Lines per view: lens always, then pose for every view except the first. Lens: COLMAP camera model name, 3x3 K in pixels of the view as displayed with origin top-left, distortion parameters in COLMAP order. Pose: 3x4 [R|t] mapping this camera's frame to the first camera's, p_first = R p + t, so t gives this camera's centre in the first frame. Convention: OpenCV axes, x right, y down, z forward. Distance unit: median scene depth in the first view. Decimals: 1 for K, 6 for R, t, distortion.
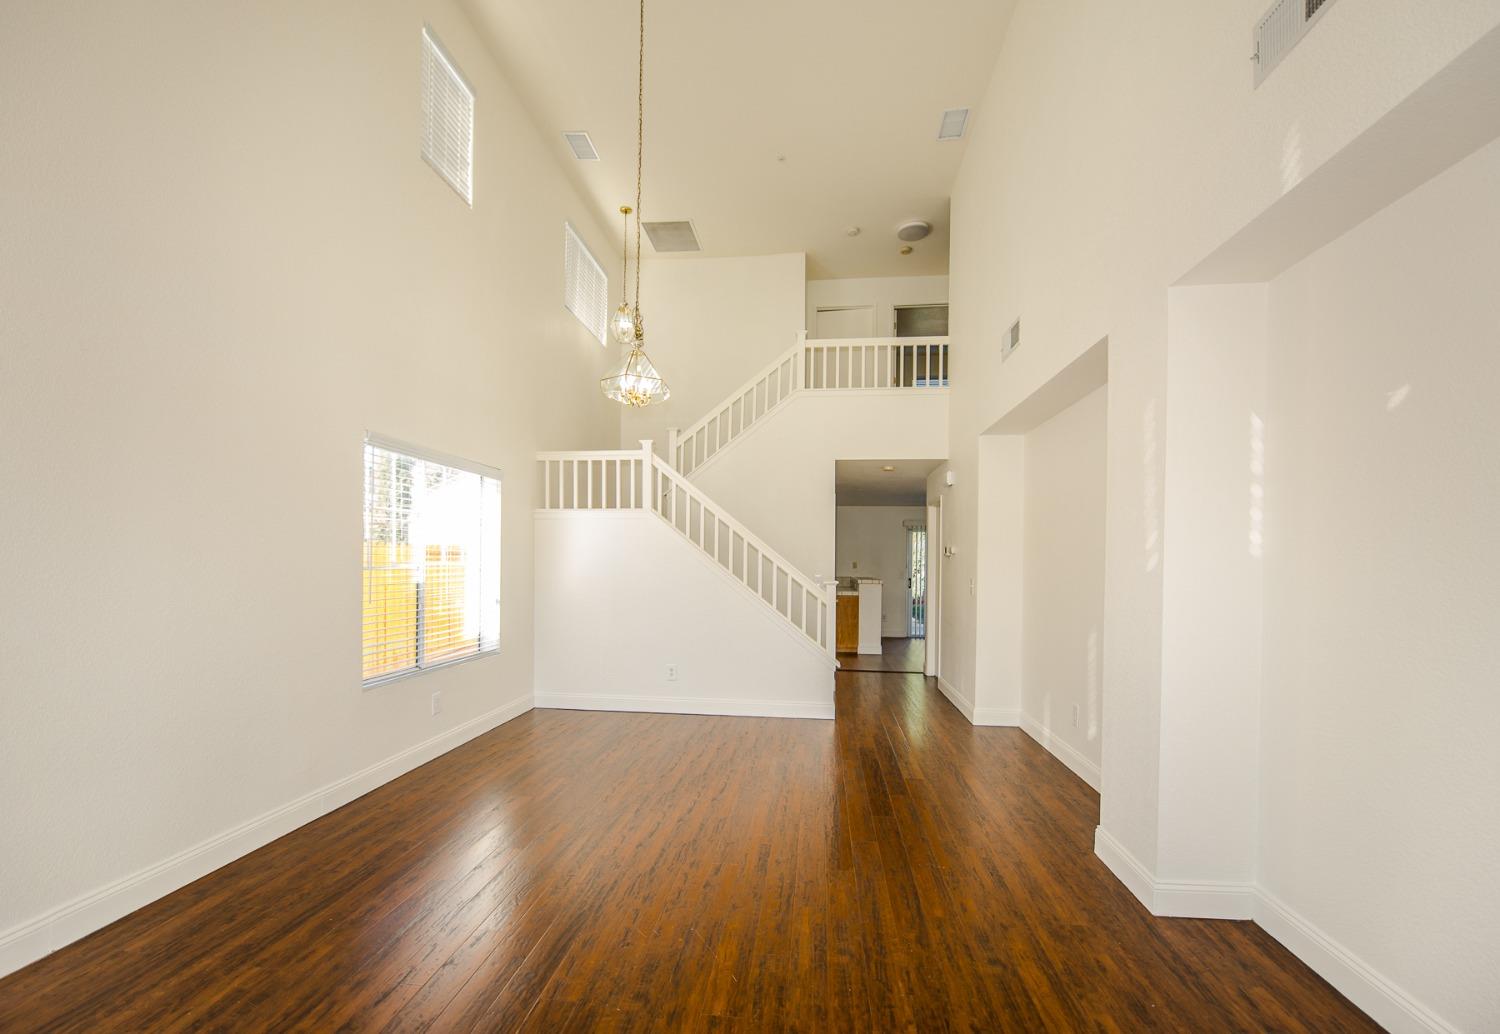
lens RADIAL K [[625.1, 0, 749.6], [0, 625.1, 564.4], [0, 0, 1]] dist [0.000038, -0.000027]
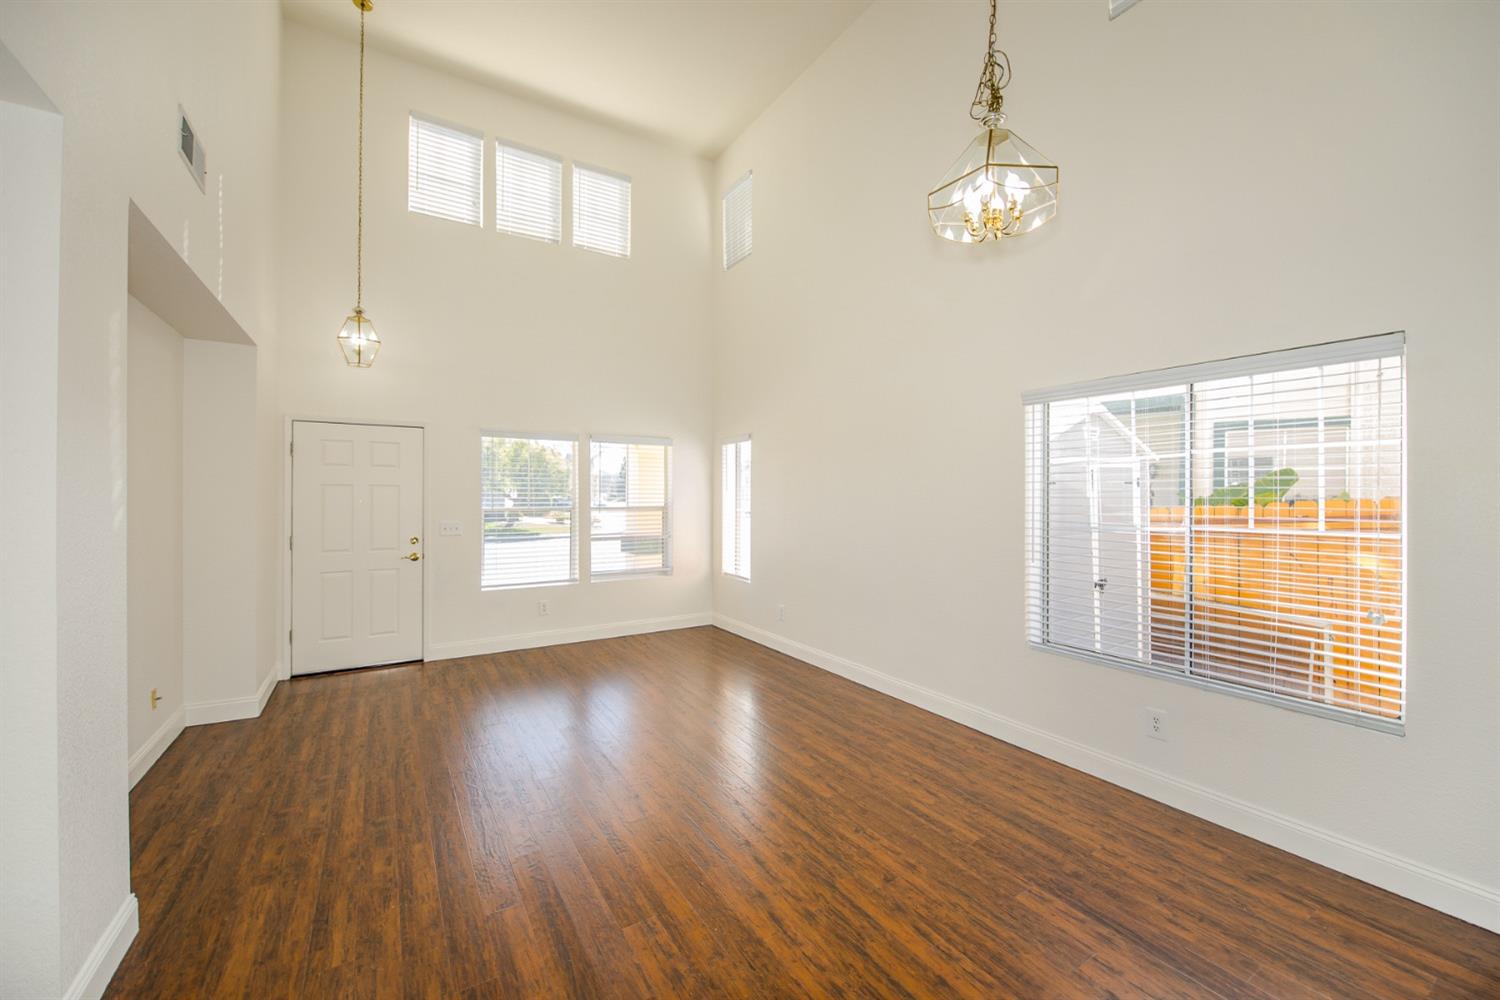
lens RADIAL K [[590.6, 0, 750.0], [0, 590.6, 500.0], [0, 0, 1]] dist [-0.000478, -0.000028]
pose [[-0.785381, -0.008181, -0.618959, 0.357015], [-0.012598, 0.999917, 0.002768, -0.037038], [0.618884, 0.009971, -0.785419, 1.574060]]
